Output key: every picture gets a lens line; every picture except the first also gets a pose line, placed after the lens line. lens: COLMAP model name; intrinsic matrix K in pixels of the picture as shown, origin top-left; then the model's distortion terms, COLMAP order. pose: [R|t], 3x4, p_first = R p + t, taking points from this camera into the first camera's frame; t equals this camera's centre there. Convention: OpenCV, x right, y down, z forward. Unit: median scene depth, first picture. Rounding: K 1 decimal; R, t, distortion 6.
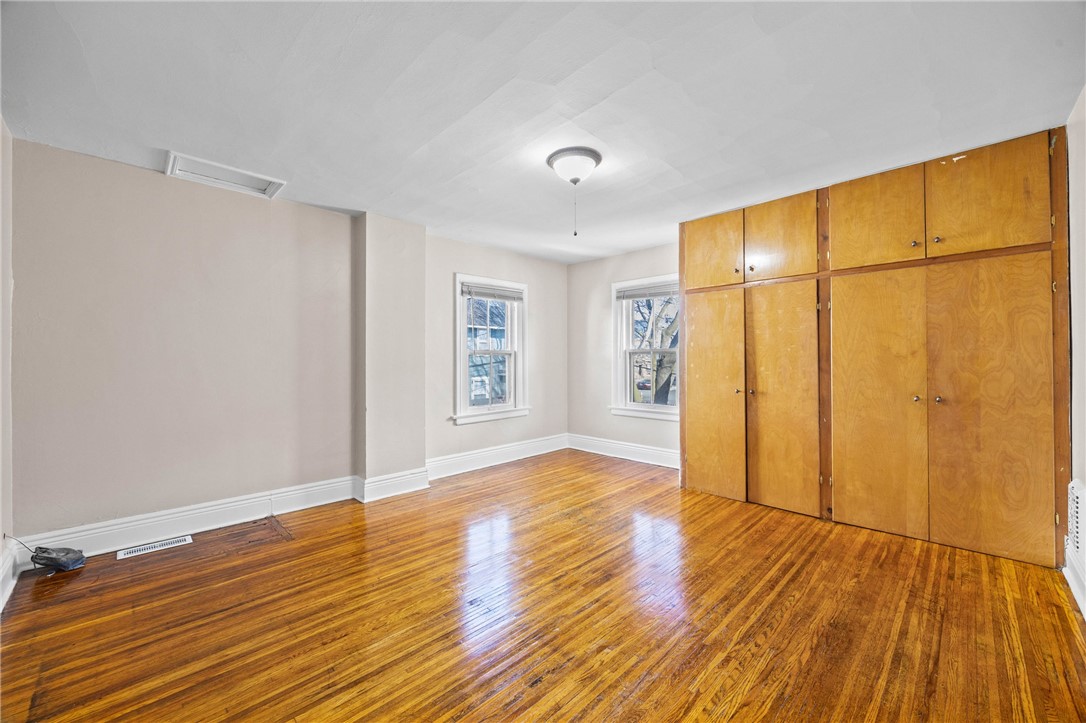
lens RADIAL K [[418.9, 0, 543.5], [0, 418.9, 358.6], [0, 0, 1]] dist [-0.002747, -0.000016]
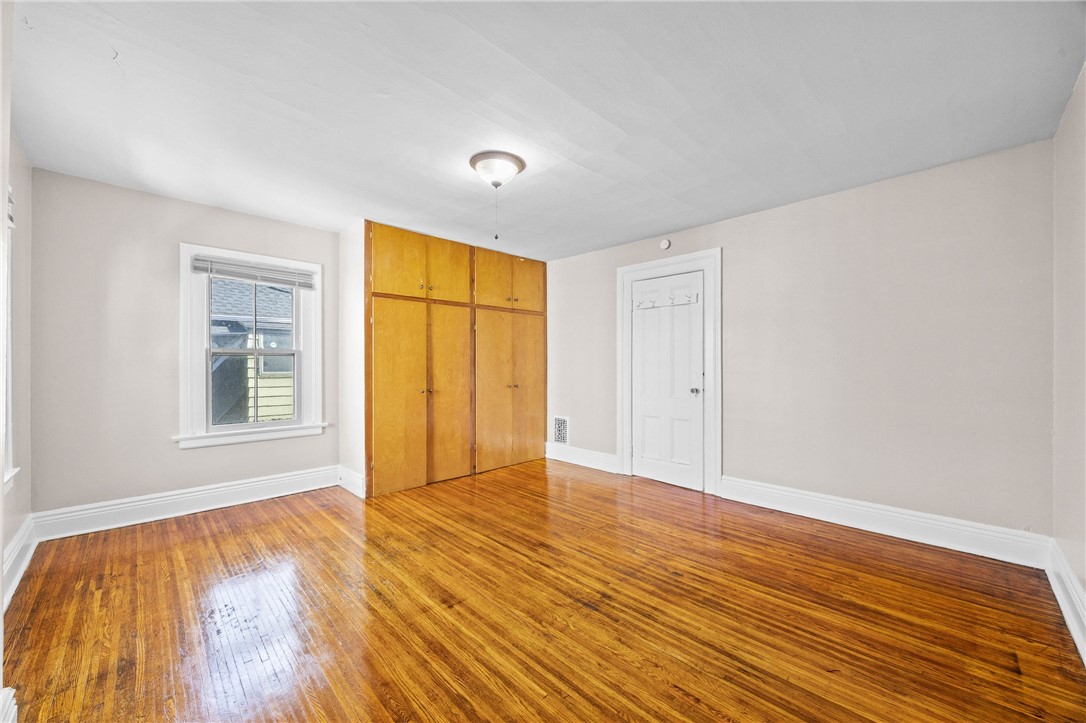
lens RADIAL K [[418.9, 0, 543.6], [0, 418.9, 365.8], [0, 0, 1]] dist [-0.002747, -0.000016]
pose [[0.003429, 0.002944, 0.999990, -0.938948], [-0.004333, 0.999986, -0.002929, 0.012277], [-0.999985, -0.004323, 0.003442, 0.900920]]
